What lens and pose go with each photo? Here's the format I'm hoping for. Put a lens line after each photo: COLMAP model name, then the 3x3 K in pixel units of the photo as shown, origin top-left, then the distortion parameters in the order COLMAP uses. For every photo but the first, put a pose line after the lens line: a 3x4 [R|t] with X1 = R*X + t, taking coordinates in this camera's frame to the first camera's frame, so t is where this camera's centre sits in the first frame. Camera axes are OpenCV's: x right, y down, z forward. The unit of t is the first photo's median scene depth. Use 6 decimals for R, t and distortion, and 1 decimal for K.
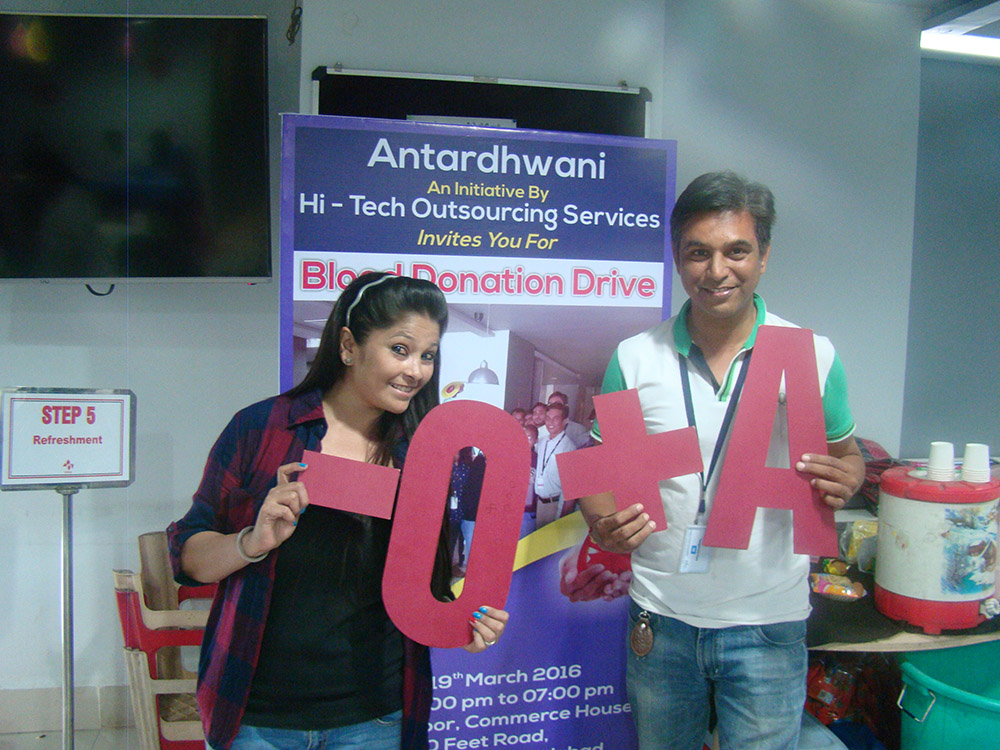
lens RADIAL K [[850.2, 0, 500.0], [0, 850.2, 375.0], [0, 0, 1]] dist [-0.100006, -0.009696]
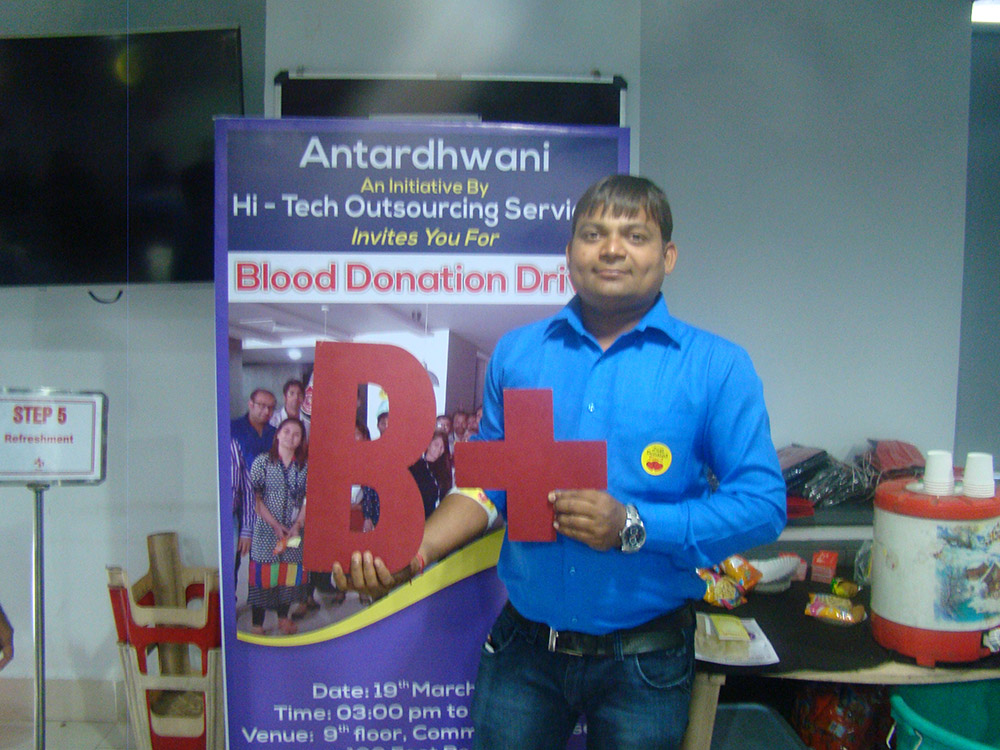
lens RADIAL K [[856.8, 0, 500.0], [0, 856.8, 375.0], [0, 0, 1]] dist [-0.105242, 0.010431]
pose [[0.990065, -0.001366, -0.140605, 0.205018], [-0.000357, 0.999925, -0.012230, 0.010747], [0.140611, 0.012159, 0.989990, 0.042109]]
